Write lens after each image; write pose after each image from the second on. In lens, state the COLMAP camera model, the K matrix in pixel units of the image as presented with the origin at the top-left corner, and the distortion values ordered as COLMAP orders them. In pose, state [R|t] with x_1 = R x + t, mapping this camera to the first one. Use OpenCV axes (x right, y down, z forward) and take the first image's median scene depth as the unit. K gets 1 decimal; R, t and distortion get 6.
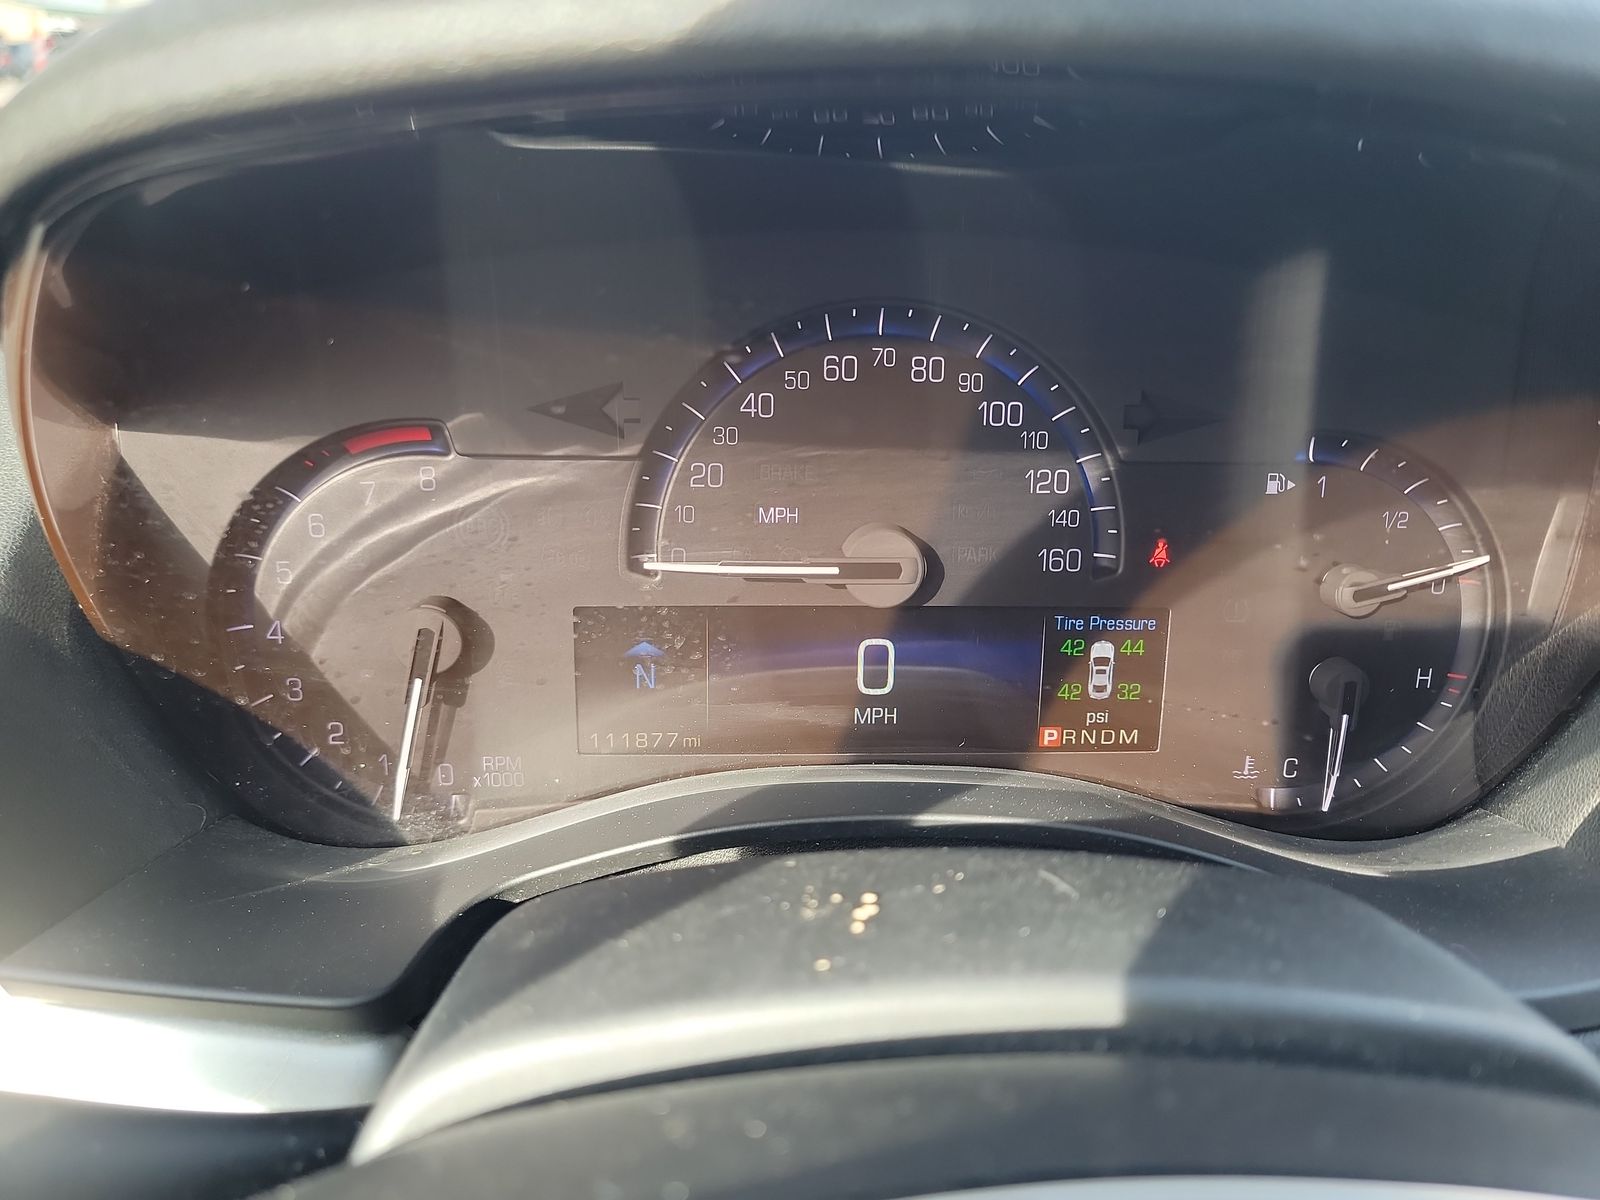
lens RADIAL K [[1120.2, 0, 801.0], [0, 1120.2, 596.1], [0, 0, 1]] dist [0.040590, -0.005977]
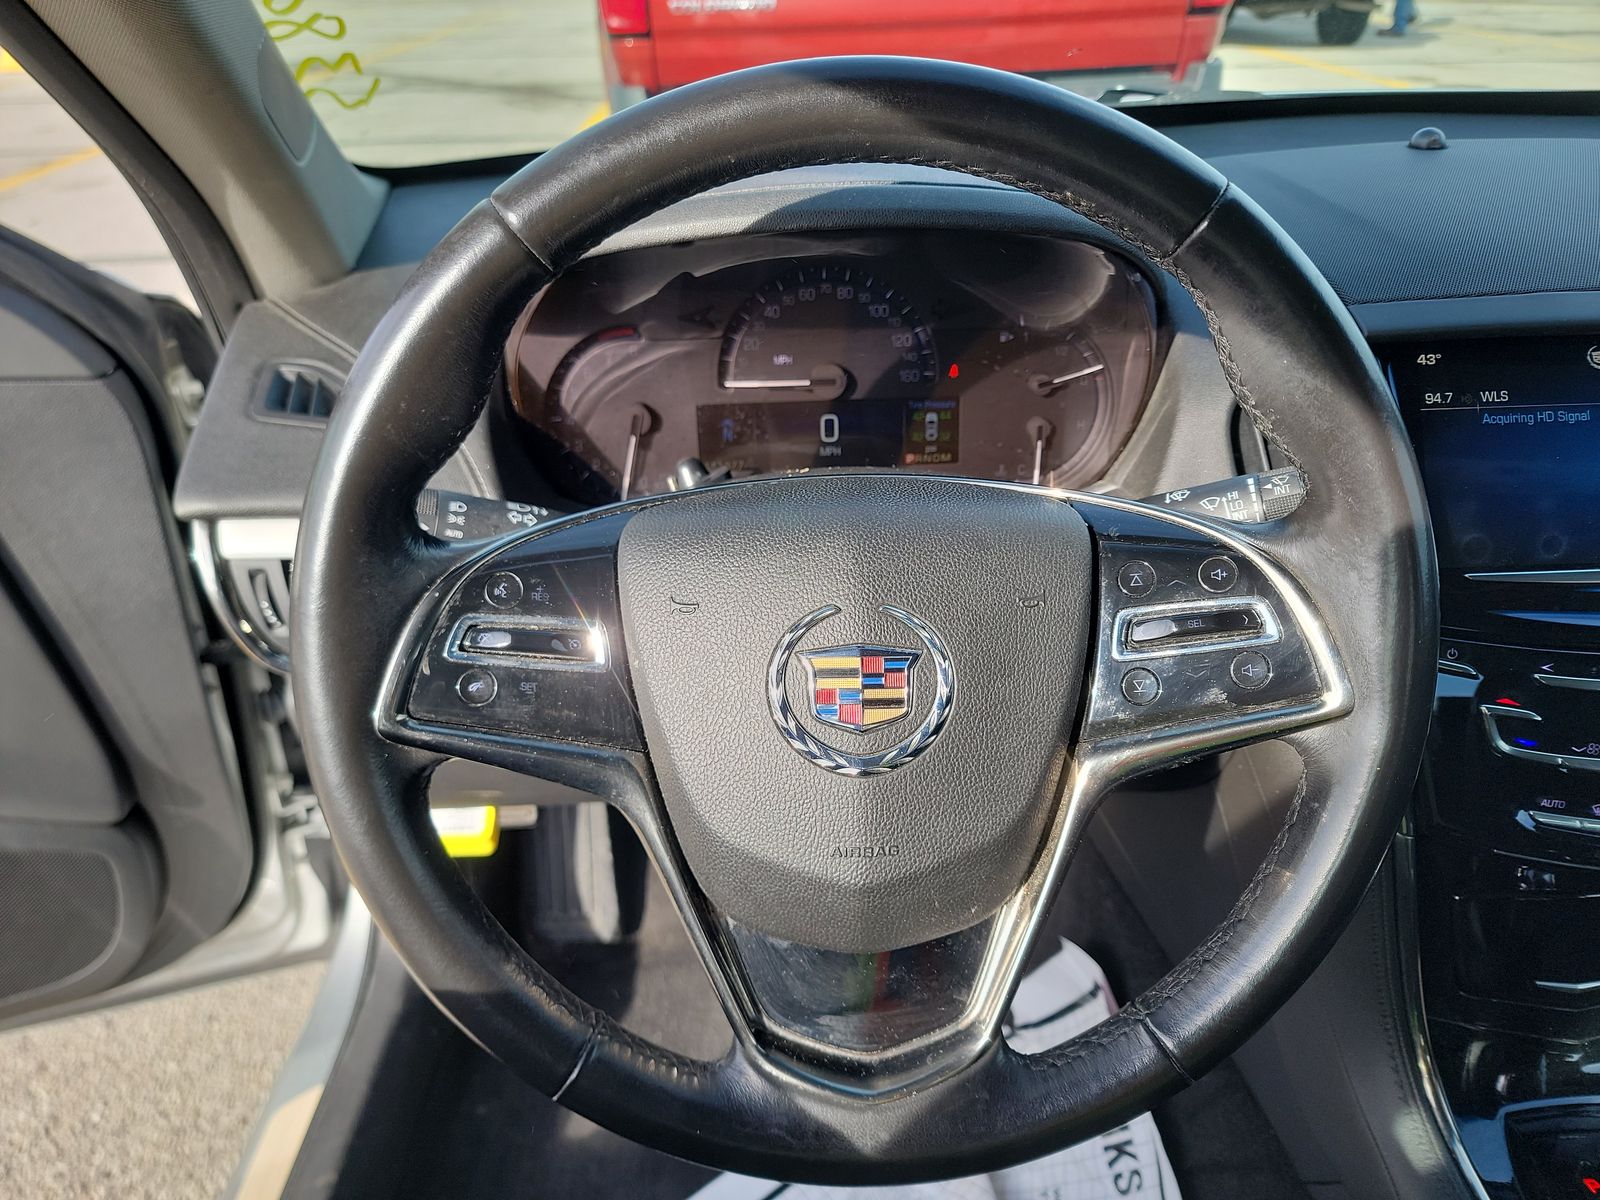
lens RADIAL K [[1120.2, 0, 767.1], [0, 1120.2, 613.6], [0, 0, 1]] dist [0.040590, -0.005977]
pose [[0.996739, -0.023632, -0.077149, 0.110740], [0.032096, 0.993371, 0.110381, 0.186563], [0.074029, -0.112497, 0.990891, -1.324805]]
